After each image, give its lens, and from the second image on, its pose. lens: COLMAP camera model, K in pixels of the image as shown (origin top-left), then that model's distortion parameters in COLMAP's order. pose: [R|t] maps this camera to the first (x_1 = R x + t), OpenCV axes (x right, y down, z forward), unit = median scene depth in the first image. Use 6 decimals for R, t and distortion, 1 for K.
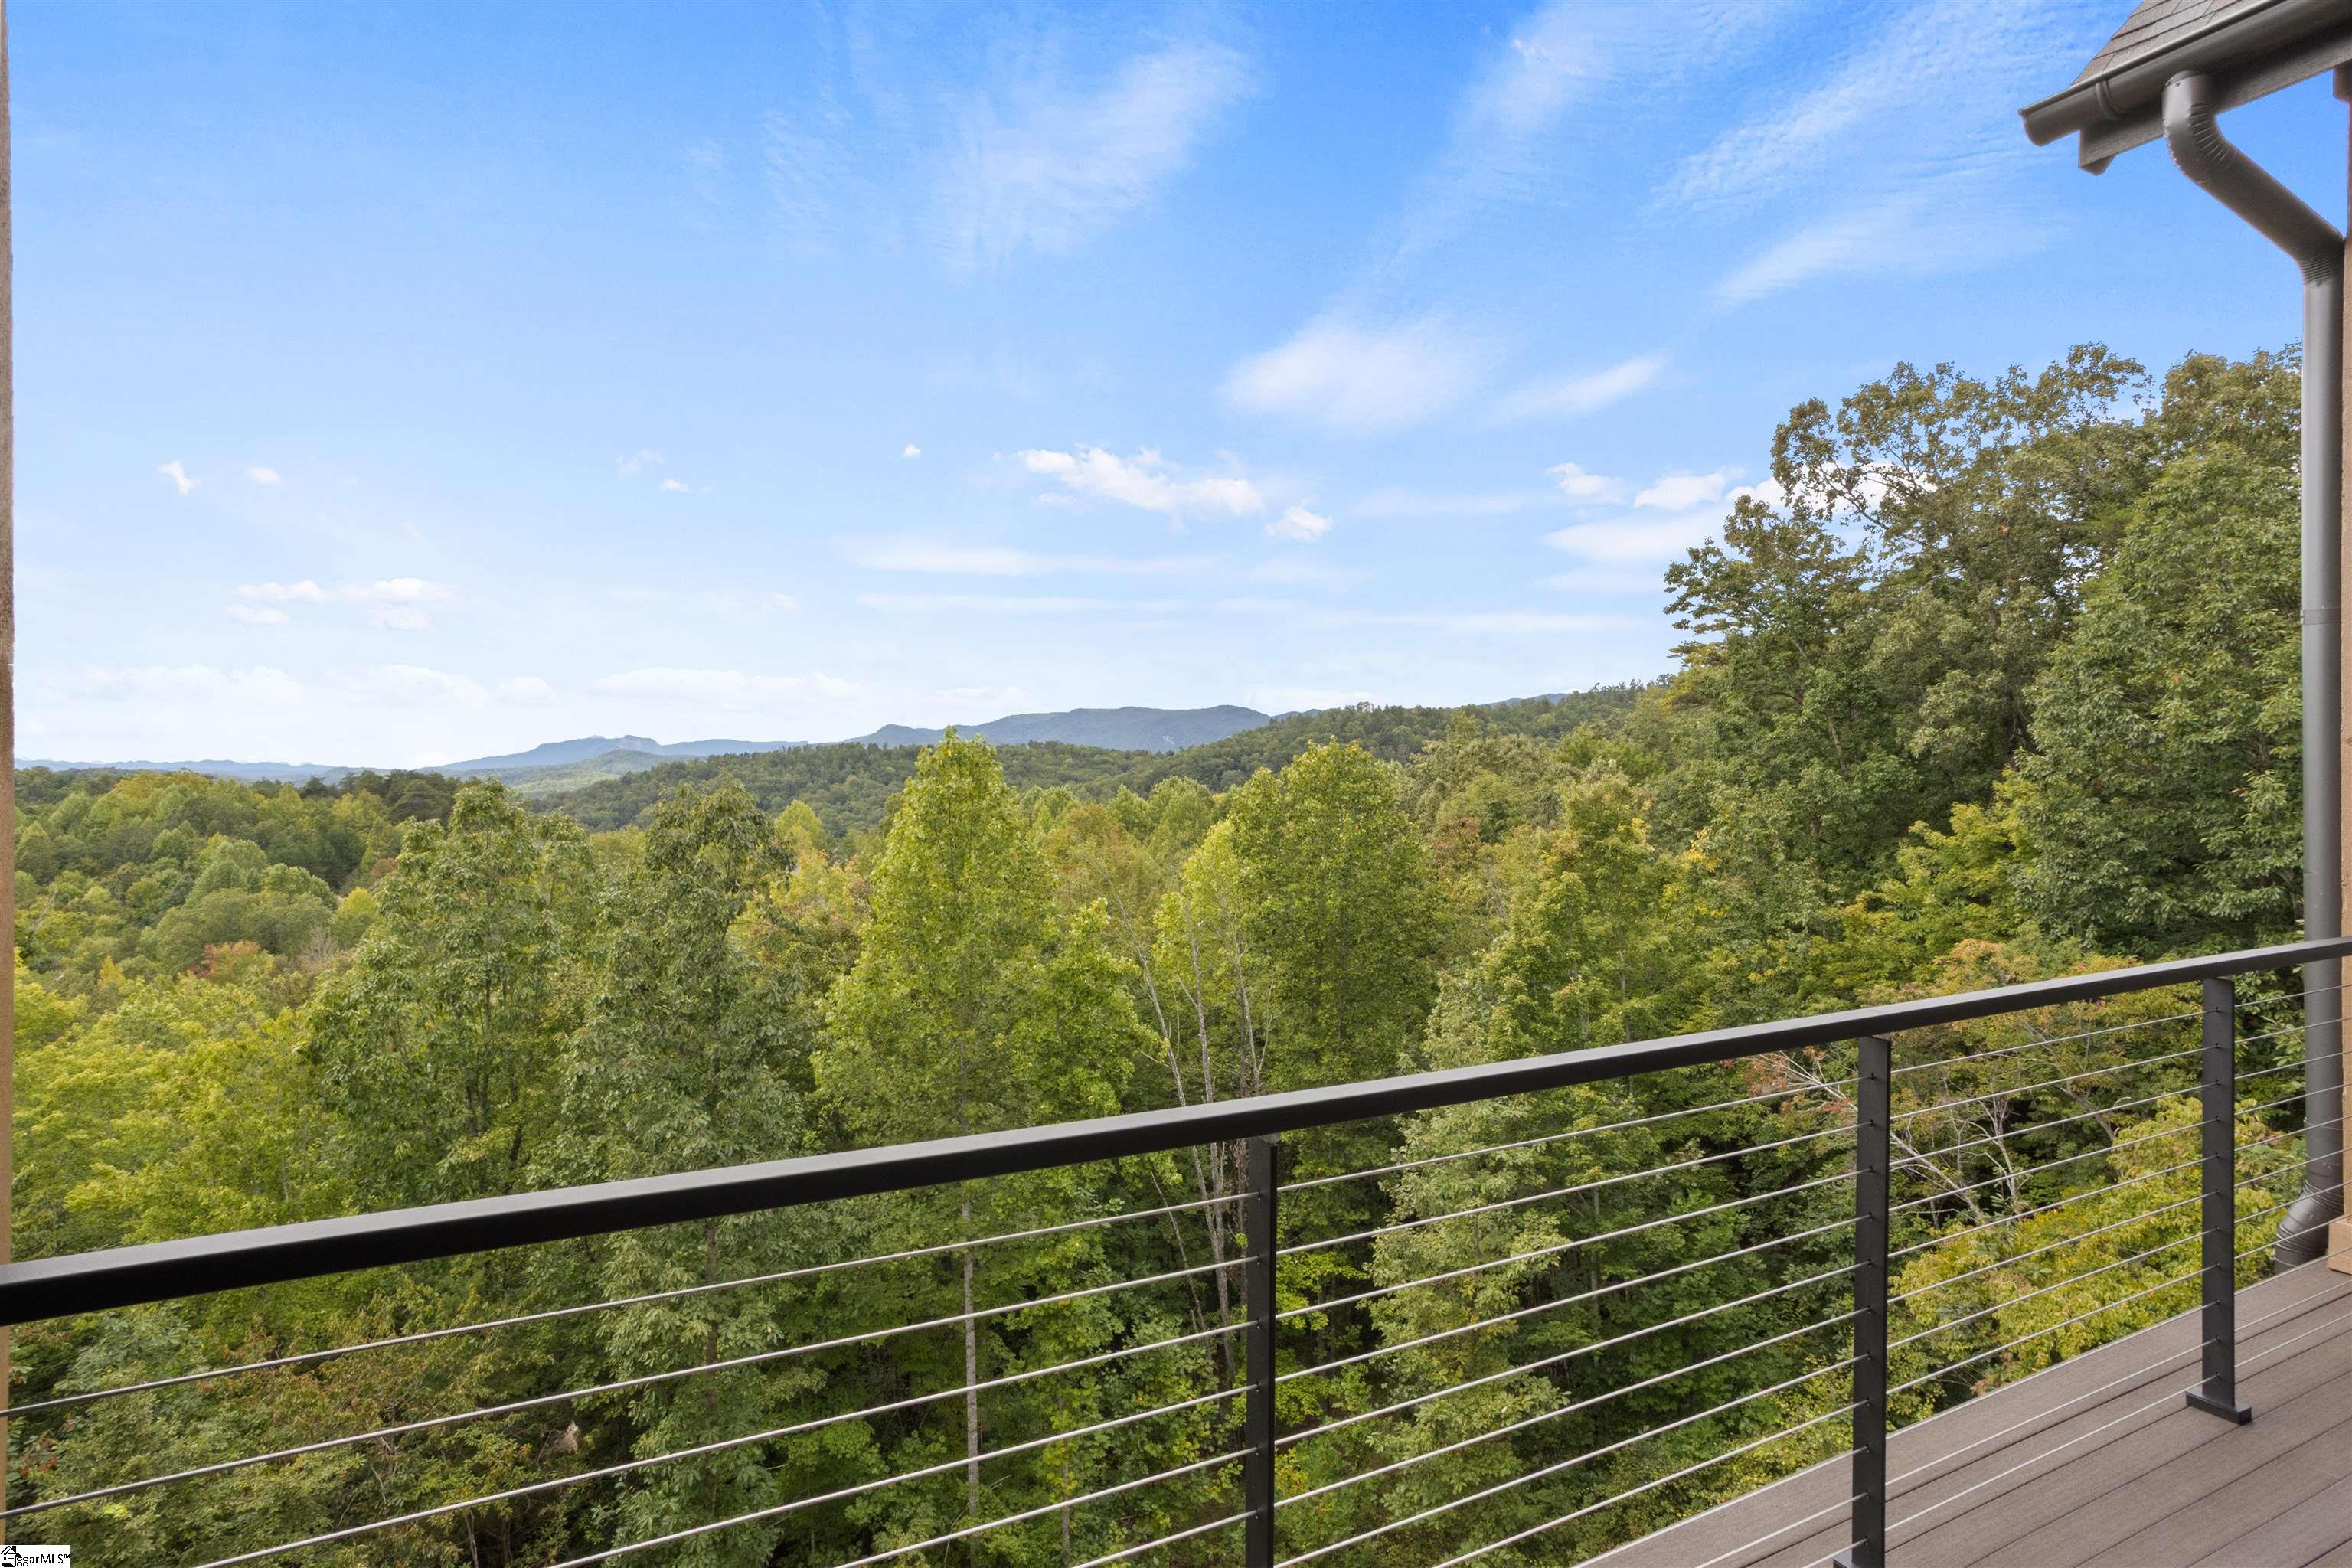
lens RADIAL K [[1120.2, 0, 1174.4], [0, 1120.2, 777.4], [0, 0, 1]] dist [0.001323, 0.000085]
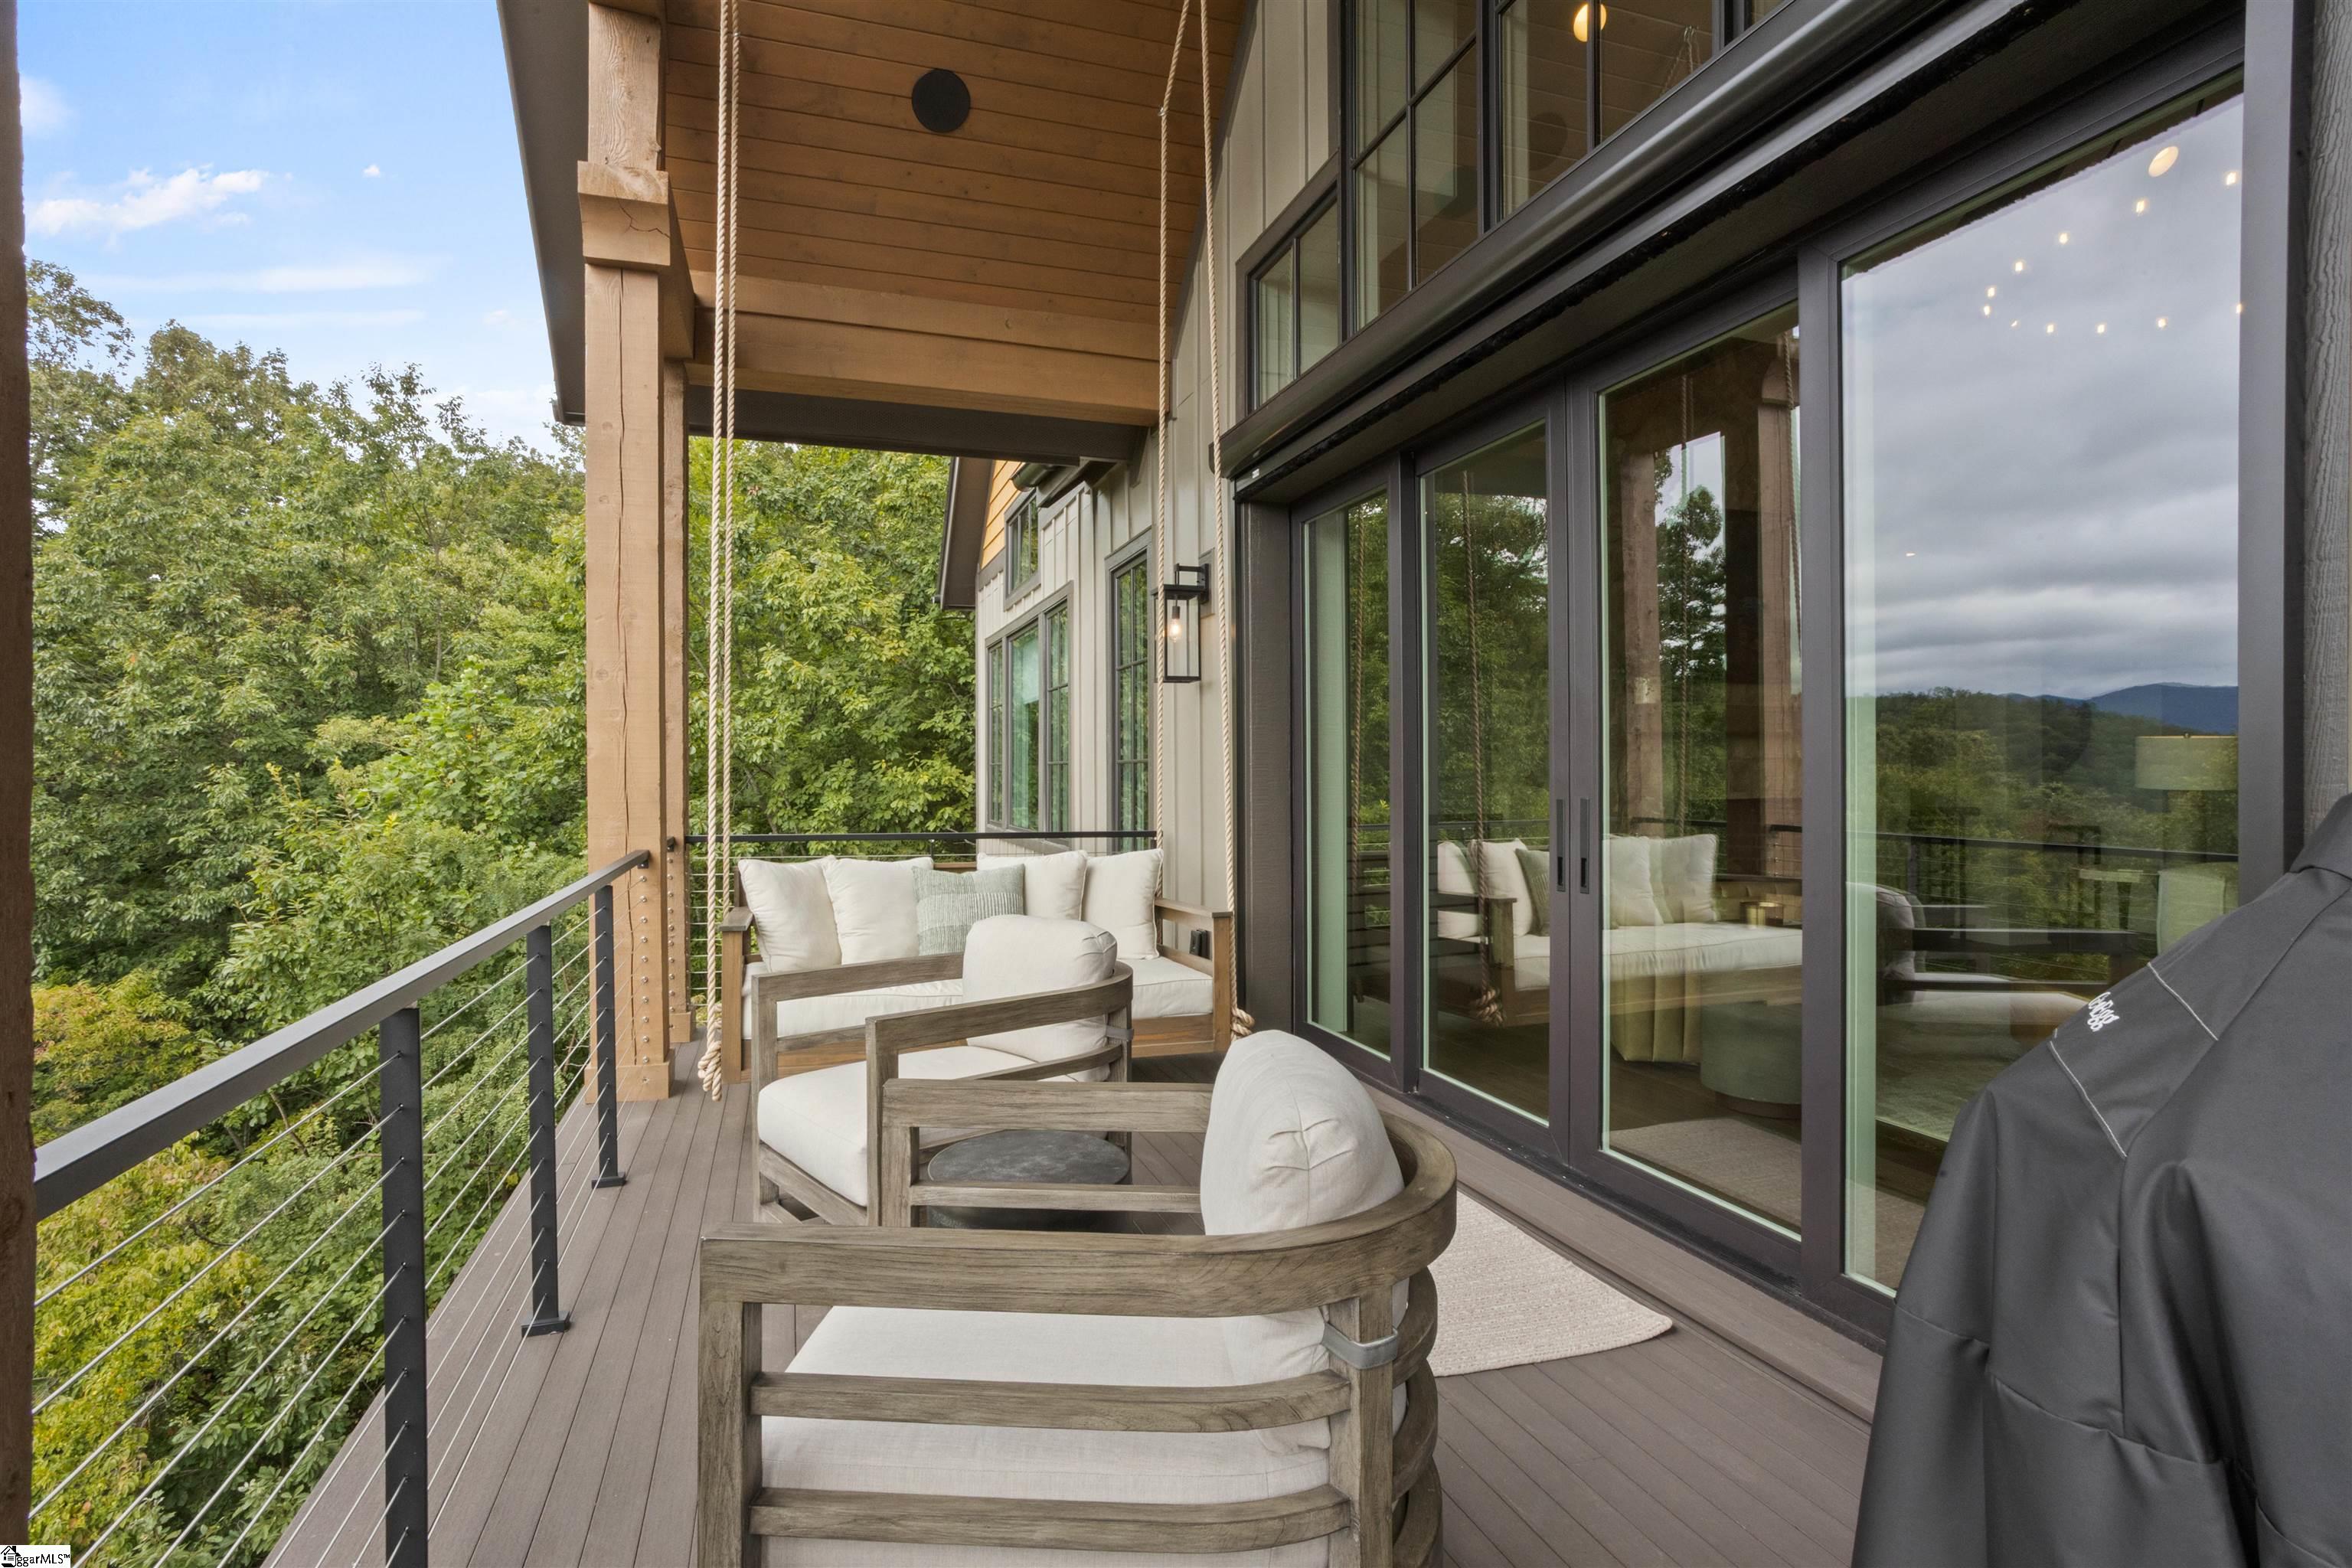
lens RADIAL K [[1152.5, 0, 1171.7], [0, 1152.5, 773.3], [0, 0, 1]] dist [-0.002301, 0.014167]
pose [[0.136471, -0.003573, 0.990638, 0.087790], [0.001832, 0.999993, 0.003355, 0.000191], [-0.990642, 0.001357, 0.136476, 0.060063]]
